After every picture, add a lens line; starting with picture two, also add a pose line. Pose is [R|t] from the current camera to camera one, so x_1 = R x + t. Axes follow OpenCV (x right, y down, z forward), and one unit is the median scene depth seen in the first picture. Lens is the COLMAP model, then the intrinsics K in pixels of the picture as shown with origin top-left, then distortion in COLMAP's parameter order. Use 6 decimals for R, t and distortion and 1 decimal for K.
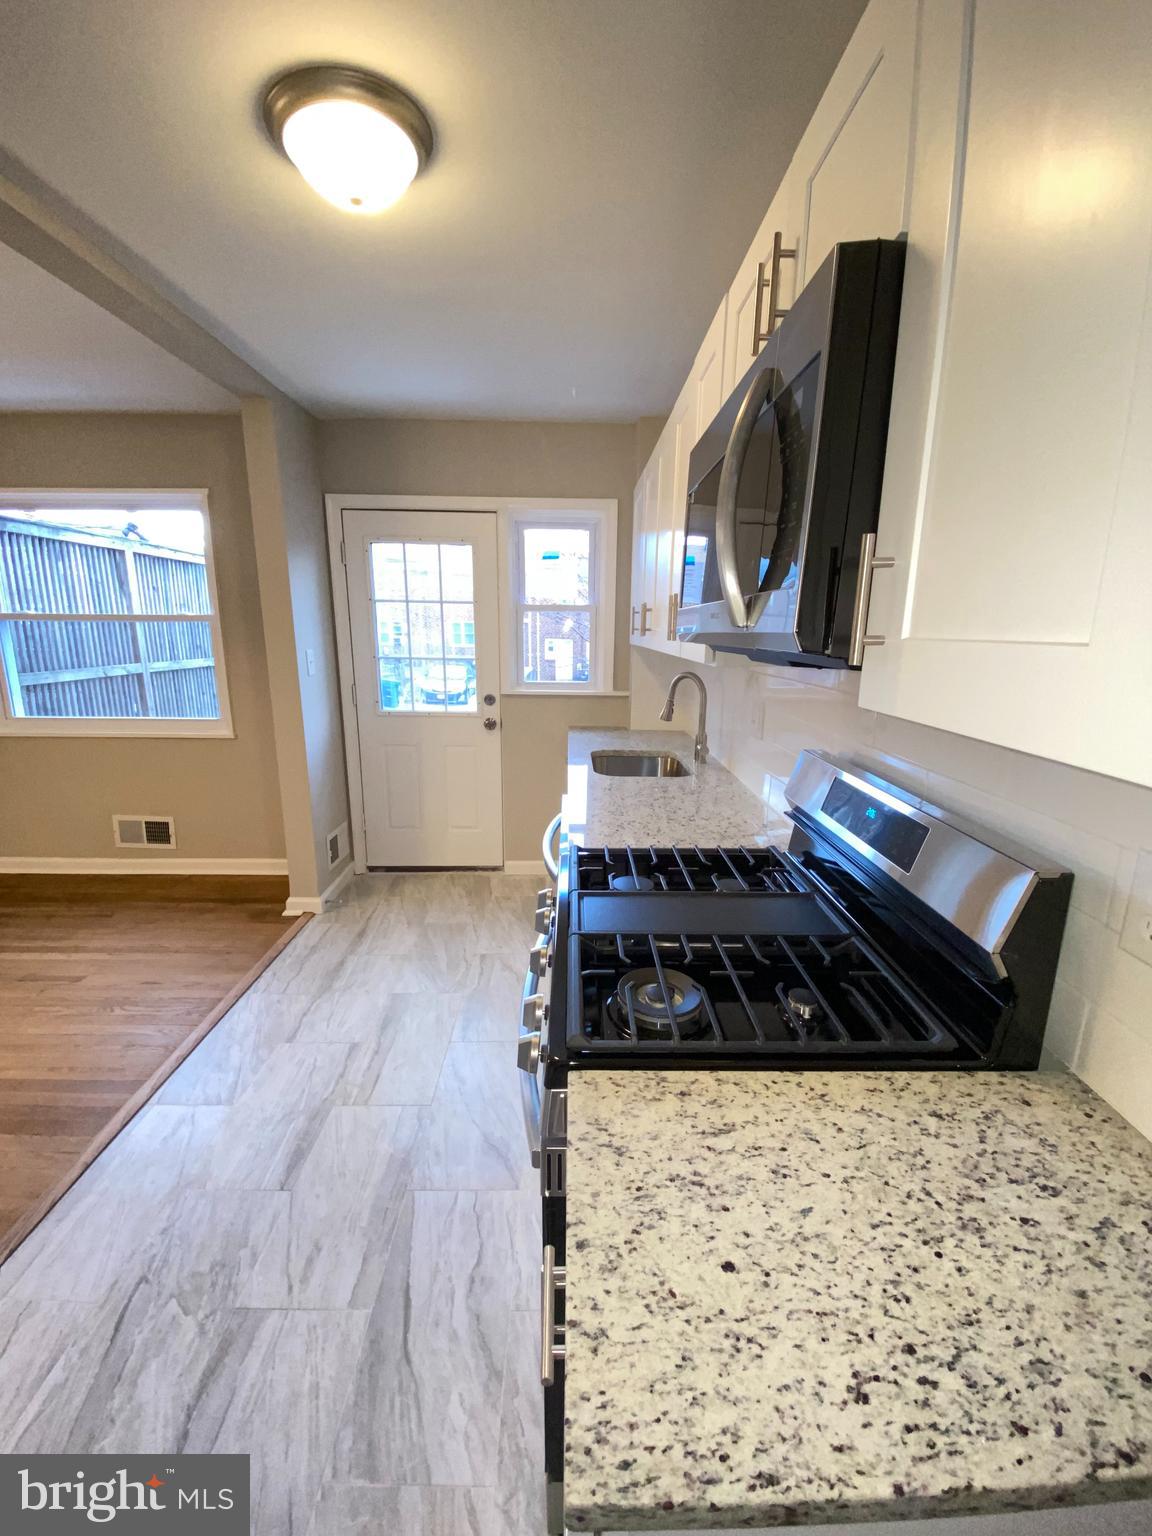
lens RADIAL K [[619.9, 0, 577.8], [0, 619.9, 764.6], [0, 0, 1]] dist [0.047017, -0.033884]
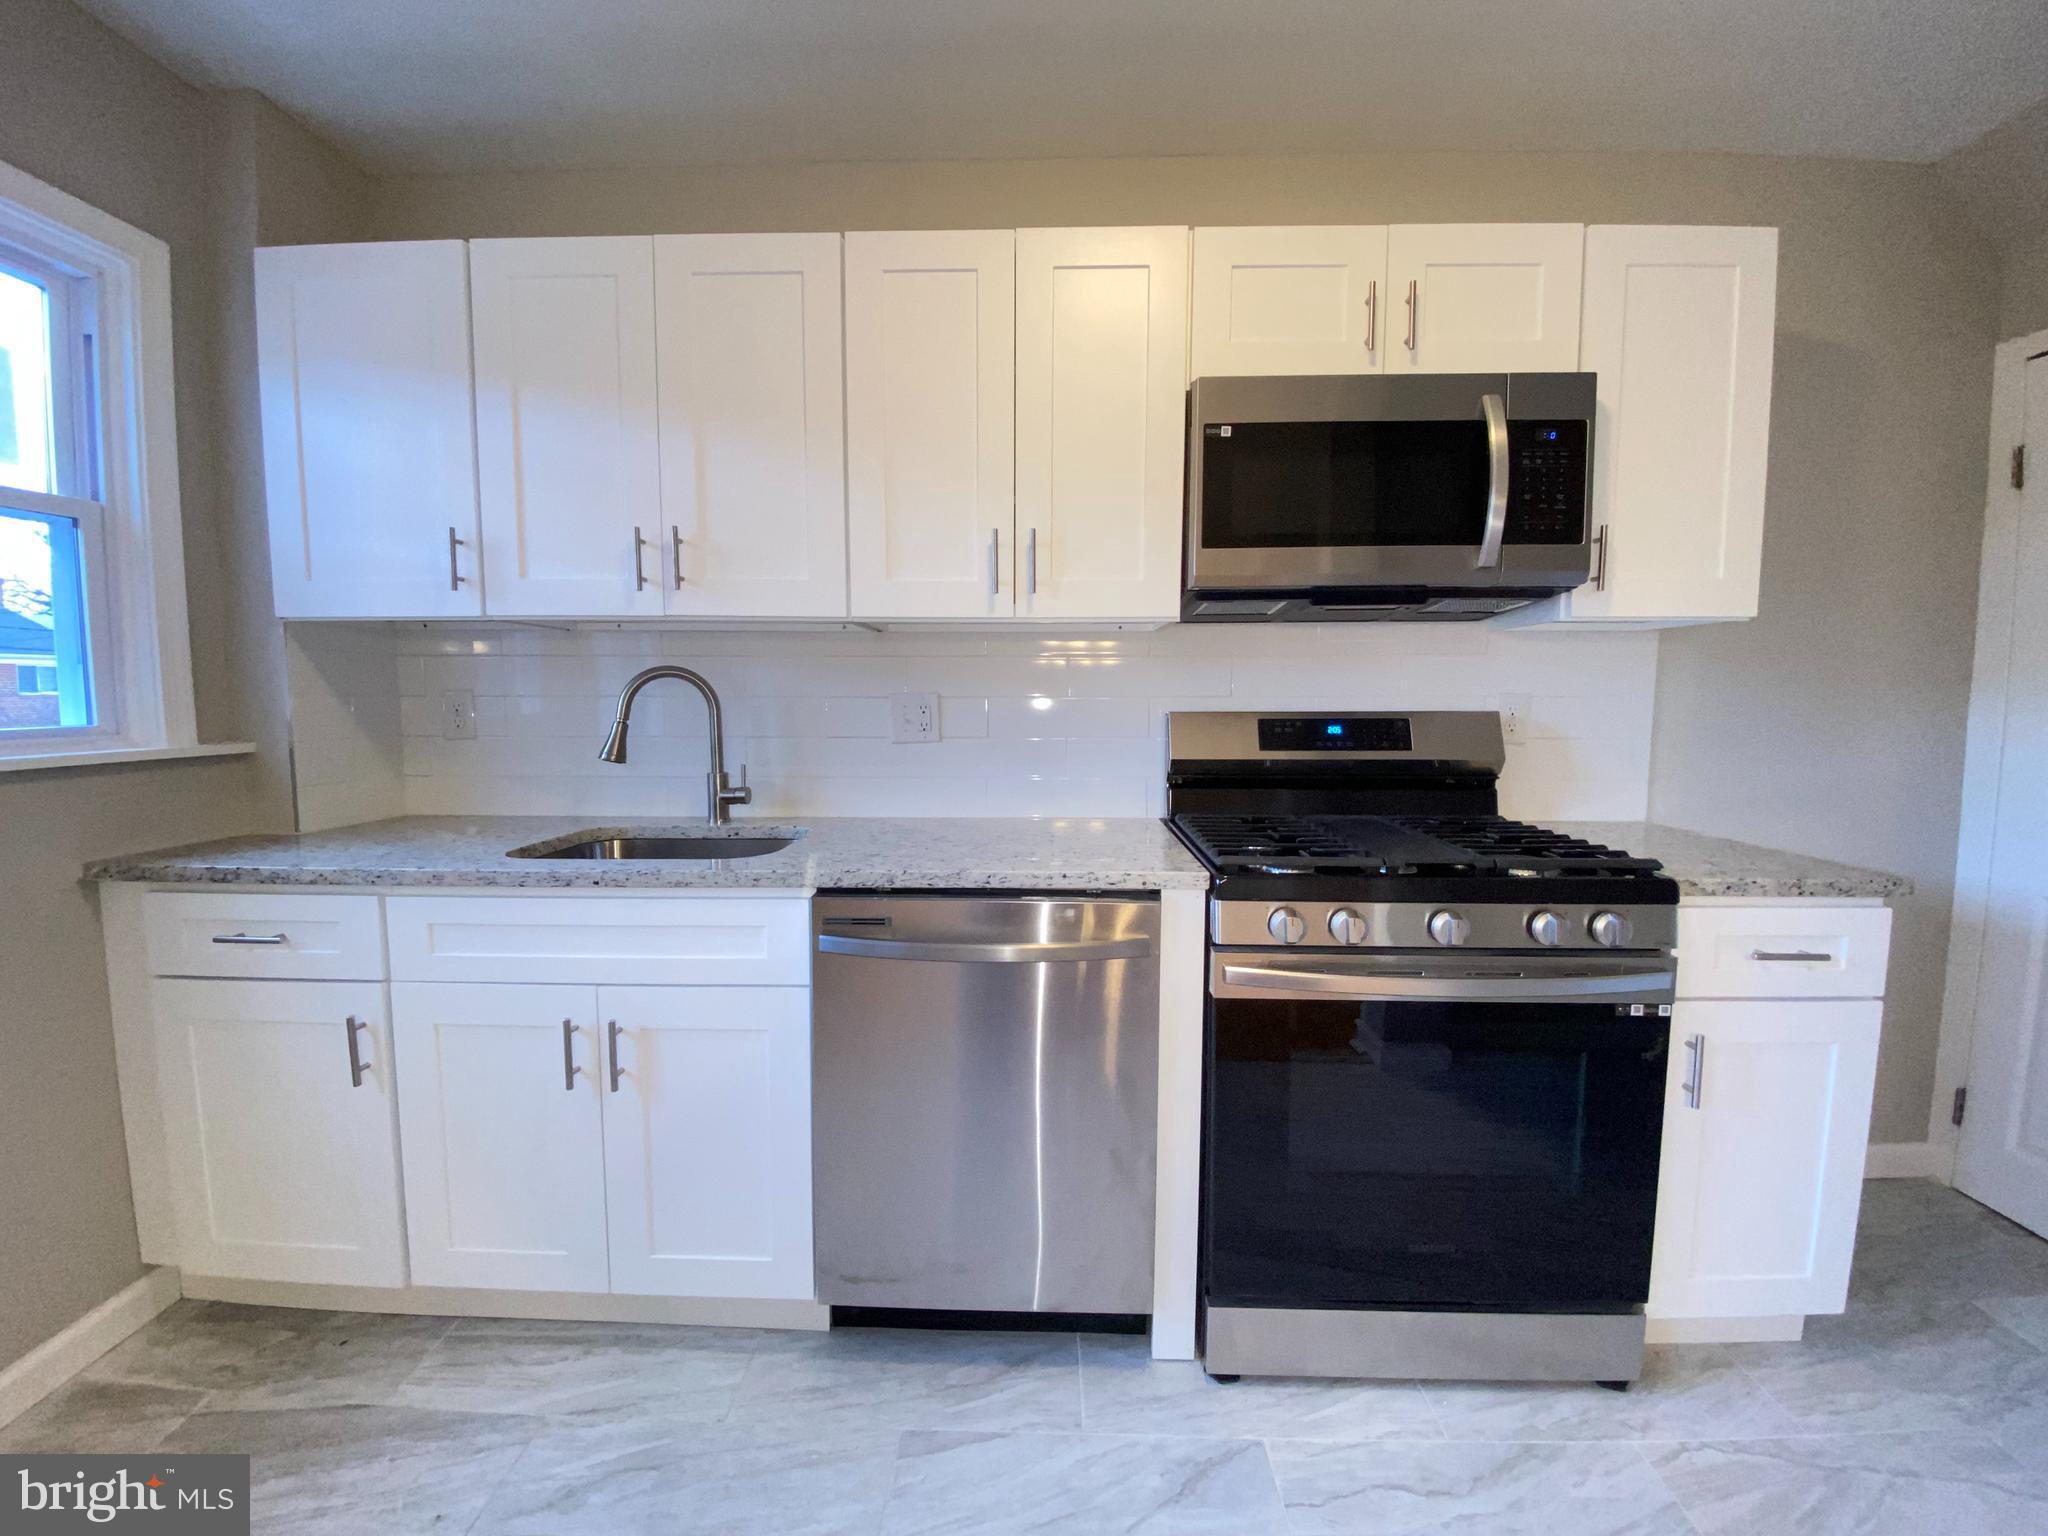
lens RADIAL K [[836.3, 0, 1022.1], [0, 836.3, 764.5], [0, 0, 1]] dist [0.028590, -0.024599]
pose [[0.042450, -0.096272, 0.994449, -0.429932], [0.215651, 0.972767, 0.084967, -0.046891], [-0.975547, 0.210847, 0.062055, 0.516748]]
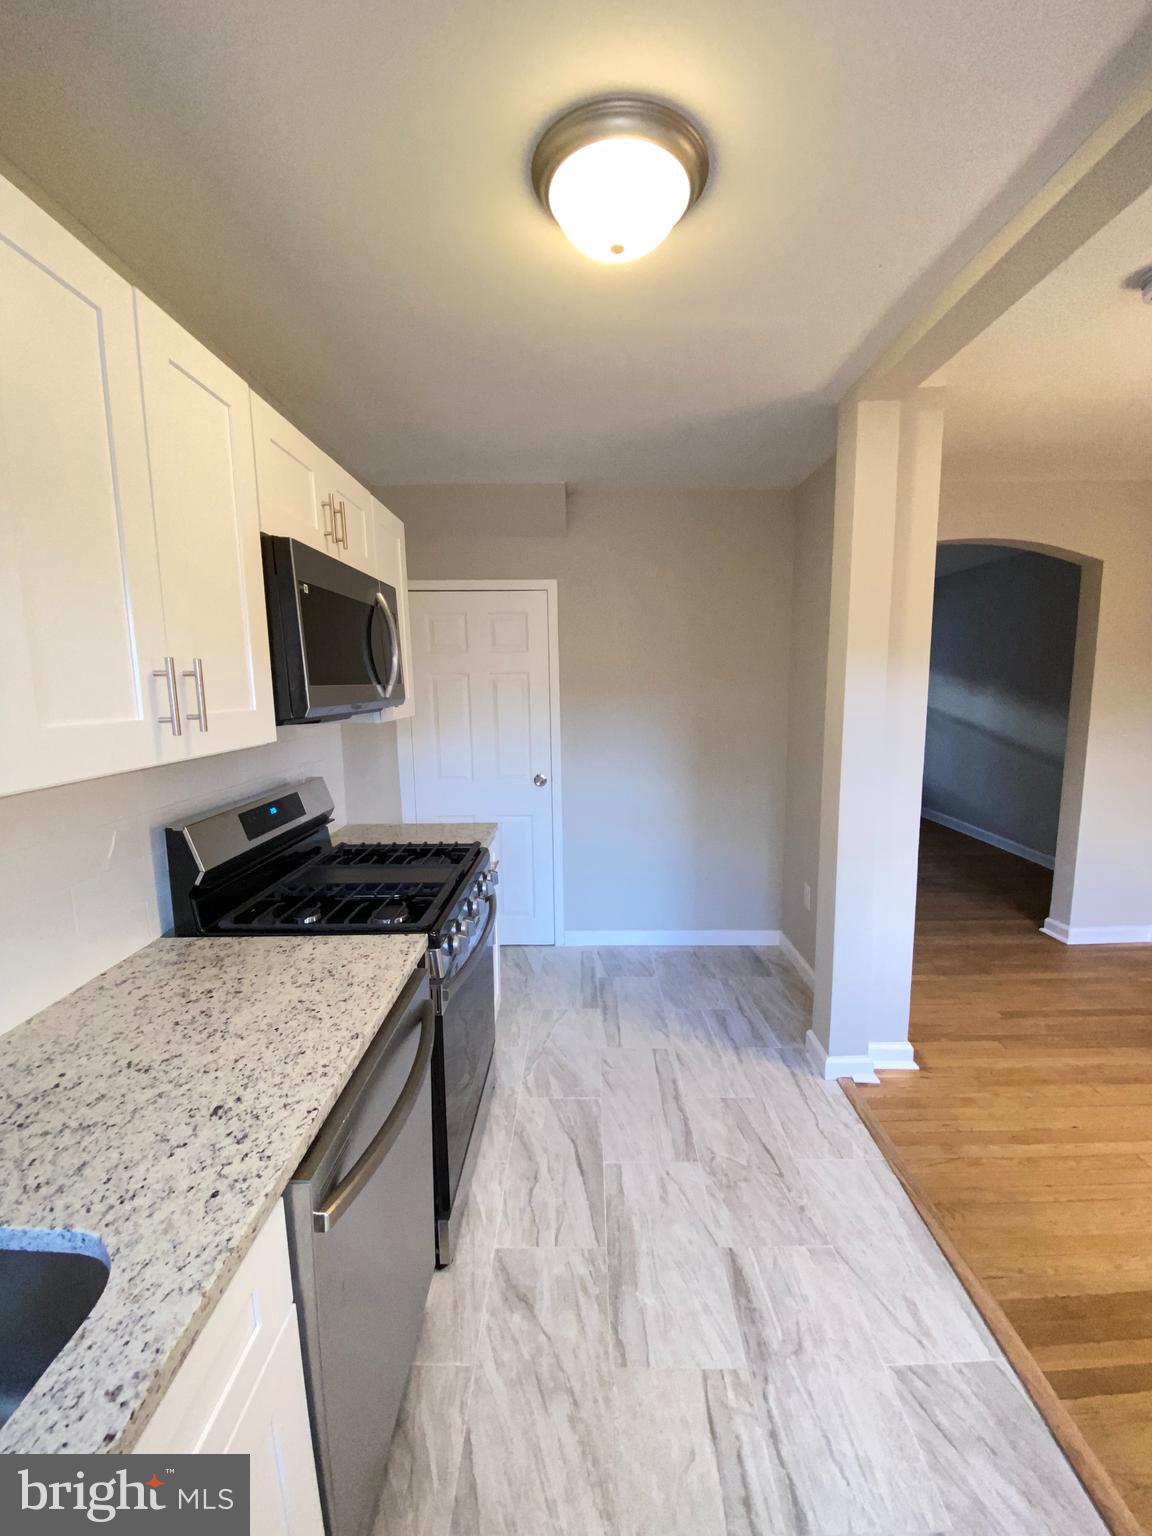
lens RADIAL K [[619.9, 0, 577.8], [0, 619.9, 764.6], [0, 0, 1]] dist [0.047017, -0.033884]
pose [[-0.999675, 0.000450, 0.025489, -0.125051], [0.009215, 0.938615, 0.344844, -0.200475], [-0.023769, 0.344967, -0.938314, 0.835084]]
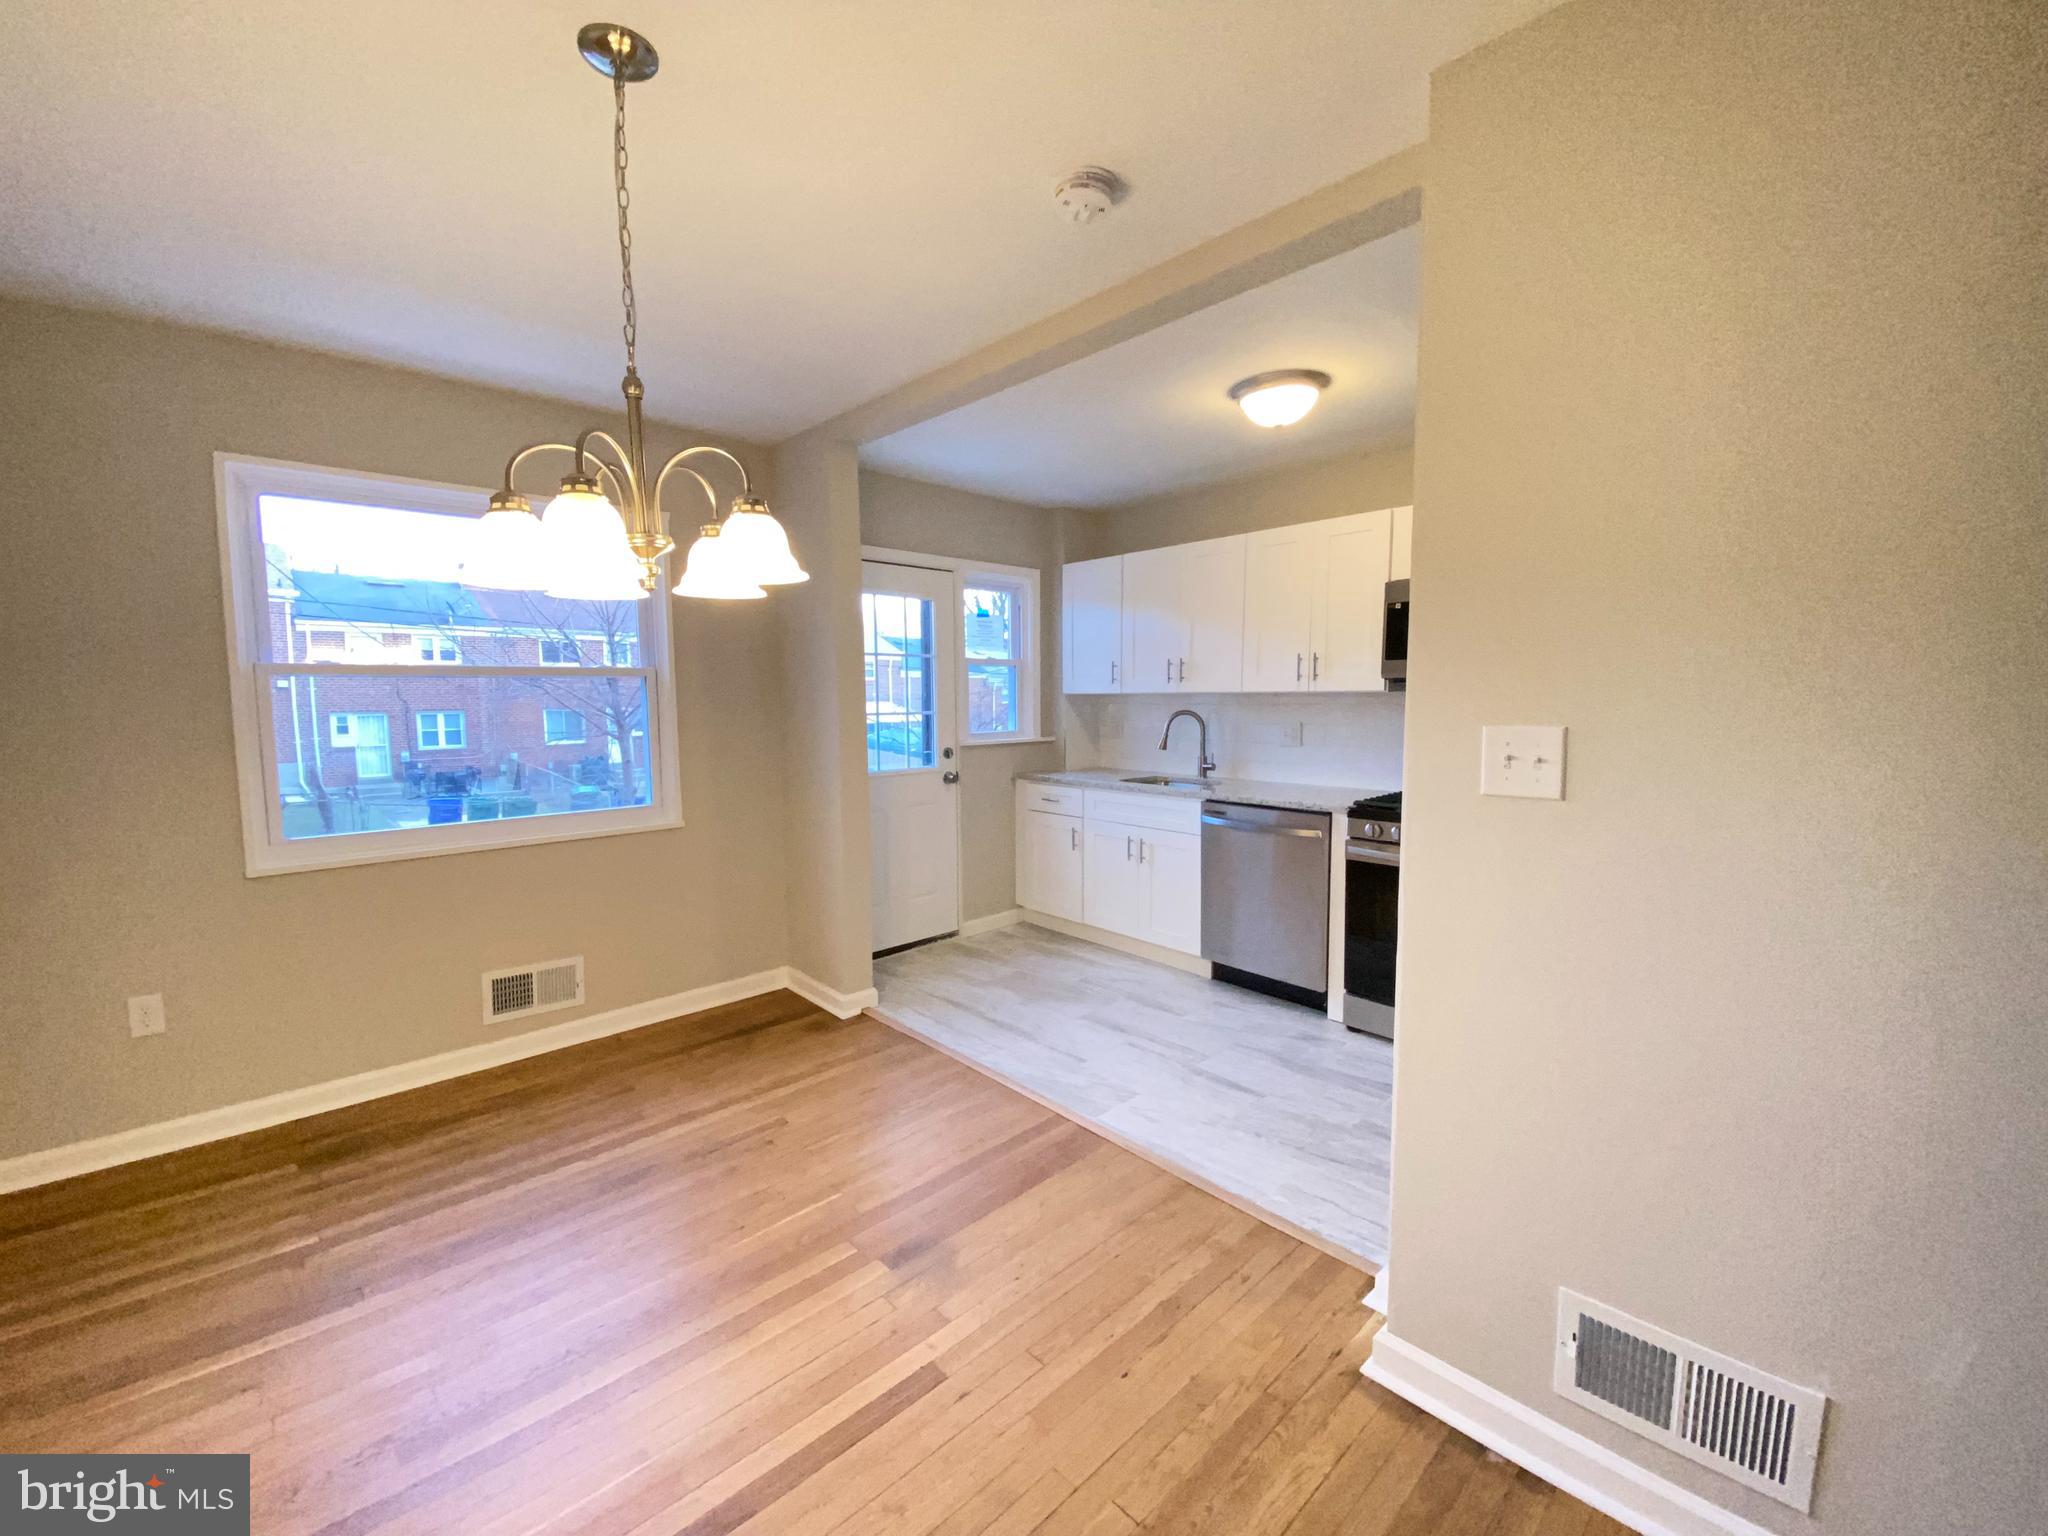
lens RADIAL K [[826.5, 0, 1024.0], [0, 826.5, 768.0], [0, 0, 1]] dist [0.047017, -0.033884]
pose [[0.738148, -0.080936, 0.669767, -0.959671], [0.162226, 0.984942, -0.059767, 0.014946], [-0.654844, 0.152770, 0.740162, -0.031373]]
